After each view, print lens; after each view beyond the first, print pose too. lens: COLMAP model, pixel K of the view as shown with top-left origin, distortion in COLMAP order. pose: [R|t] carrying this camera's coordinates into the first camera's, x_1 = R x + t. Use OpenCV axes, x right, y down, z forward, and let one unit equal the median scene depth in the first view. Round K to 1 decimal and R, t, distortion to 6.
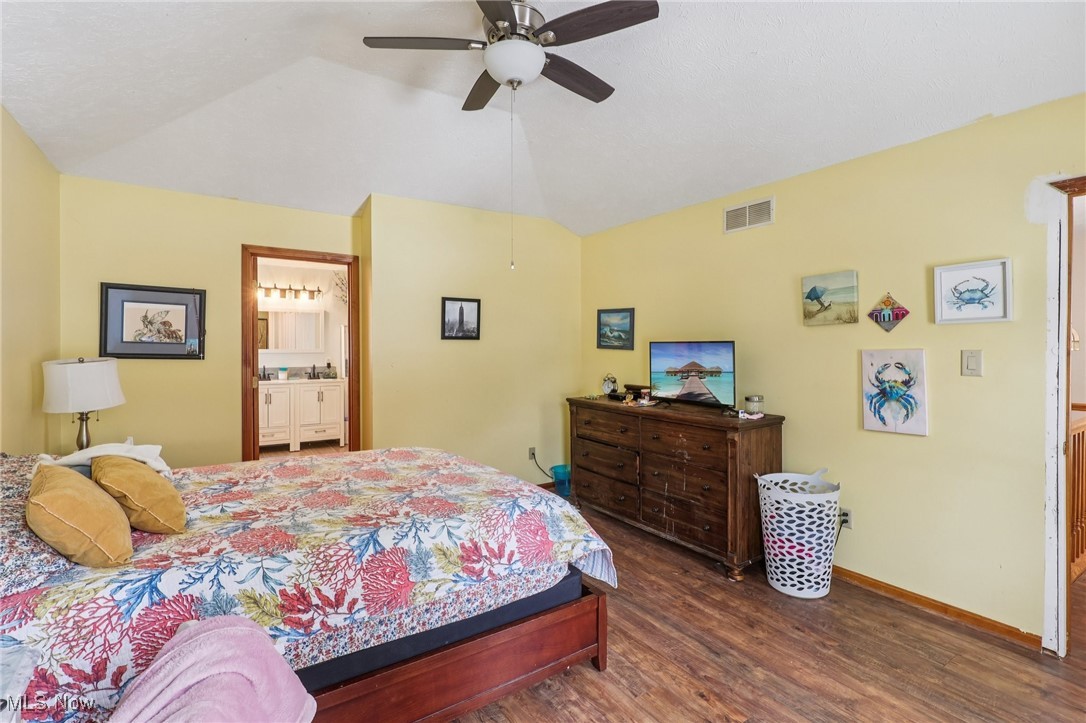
lens RADIAL K [[513.1, 0, 543.0], [0, 513.1, 343.5], [0, 0, 1]] dist [-0.010096, 0.003058]
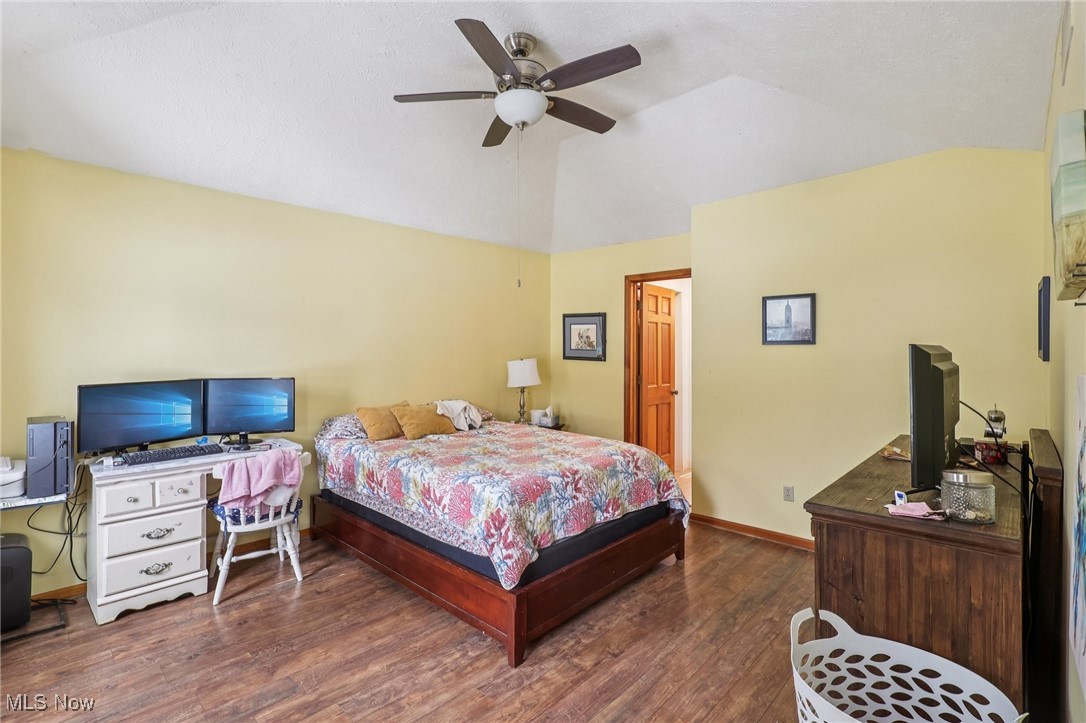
lens RADIAL K [[513.1, 0, 553.1], [0, 513.1, 367.0], [0, 0, 1]] dist [-0.010096, 0.003058]
pose [[0.203916, 0.027874, -0.978591, 0.788804], [0.001000, 0.999588, 0.028680, 0.006194], [0.978988, -0.006827, 0.203804, 0.615457]]
